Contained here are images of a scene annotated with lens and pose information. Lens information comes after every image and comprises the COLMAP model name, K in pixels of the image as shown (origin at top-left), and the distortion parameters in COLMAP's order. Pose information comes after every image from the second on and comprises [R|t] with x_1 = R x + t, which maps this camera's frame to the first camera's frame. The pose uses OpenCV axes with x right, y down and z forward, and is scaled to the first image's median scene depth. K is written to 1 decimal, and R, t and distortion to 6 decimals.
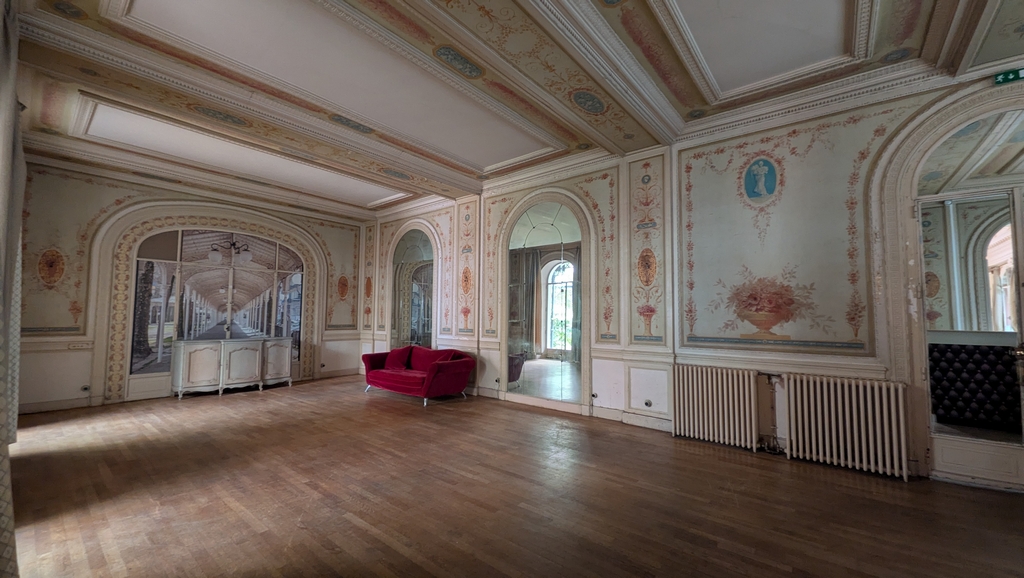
lens RADIAL K [[399.6, 0, 507.2], [0, 399.6, 292.1], [0, 0, 1]] dist [0.000631, 0.000018]
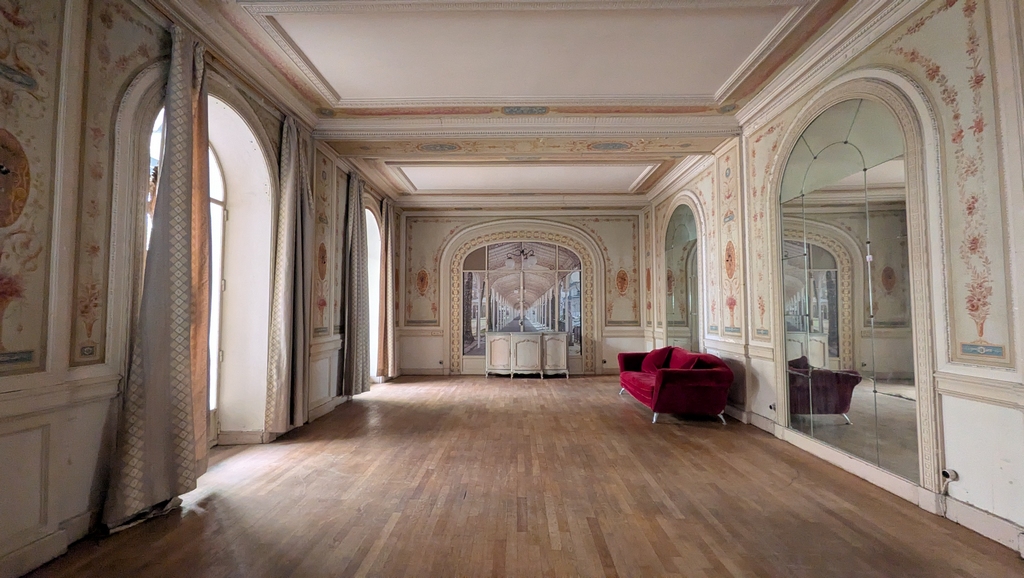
lens RADIAL K [[399.6, 0, 507.2], [0, 399.6, 292.1], [0, 0, 1]] dist [0.000631, 0.000018]
pose [[0.619741, -0.049155, -0.783266, 0.226843], [0.054402, 0.998327, -0.019607, 0.022586], [0.782919, -0.030460, 0.621378, 0.257376]]
